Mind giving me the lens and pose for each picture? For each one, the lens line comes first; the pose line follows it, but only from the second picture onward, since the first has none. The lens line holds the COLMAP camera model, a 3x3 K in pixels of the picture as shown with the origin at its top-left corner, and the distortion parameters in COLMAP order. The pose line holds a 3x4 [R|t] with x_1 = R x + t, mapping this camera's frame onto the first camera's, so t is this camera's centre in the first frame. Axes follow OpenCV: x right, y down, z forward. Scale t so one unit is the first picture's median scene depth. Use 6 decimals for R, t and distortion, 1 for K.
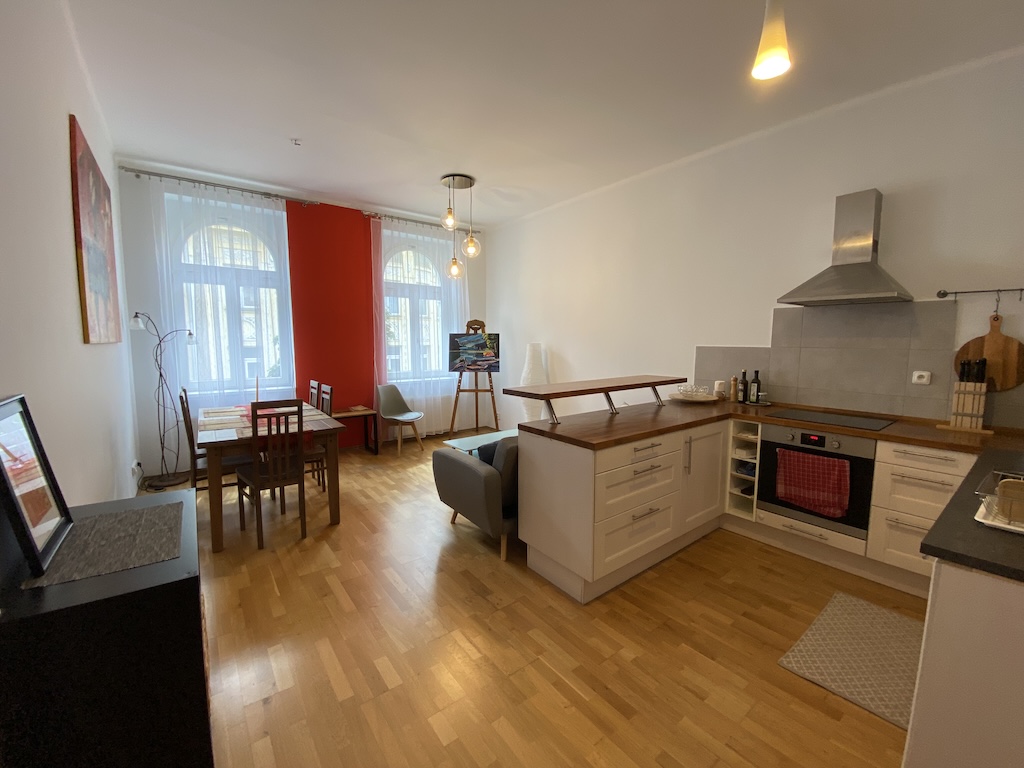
lens RADIAL K [[412.2, 0, 515.1], [0, 412.2, 380.7], [0, 0, 1]] dist [-0.008863, -0.005089]
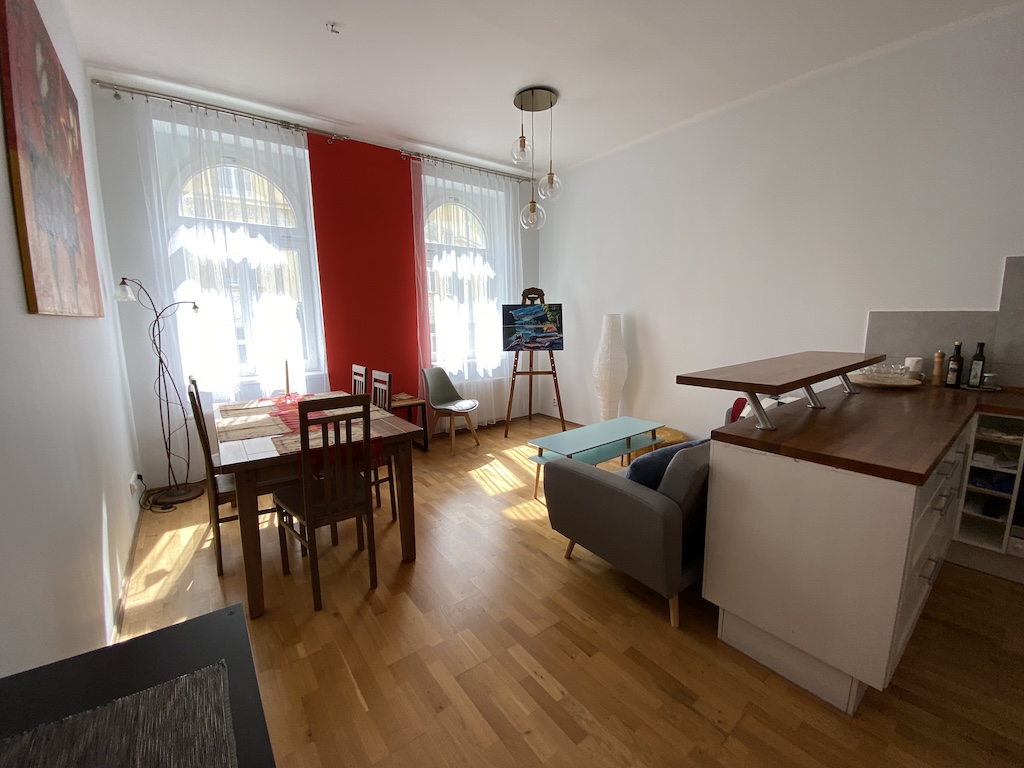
lens RADIAL K [[412.2, 0, 512.1], [0, 412.2, 379.6], [0, 0, 1]] dist [-0.008863, -0.005089]
pose [[0.999853, -0.015321, -0.007656, -0.208461], [0.015690, 0.998594, 0.050635, -0.008221], [0.006869, -0.050748, 0.998688, 0.243096]]
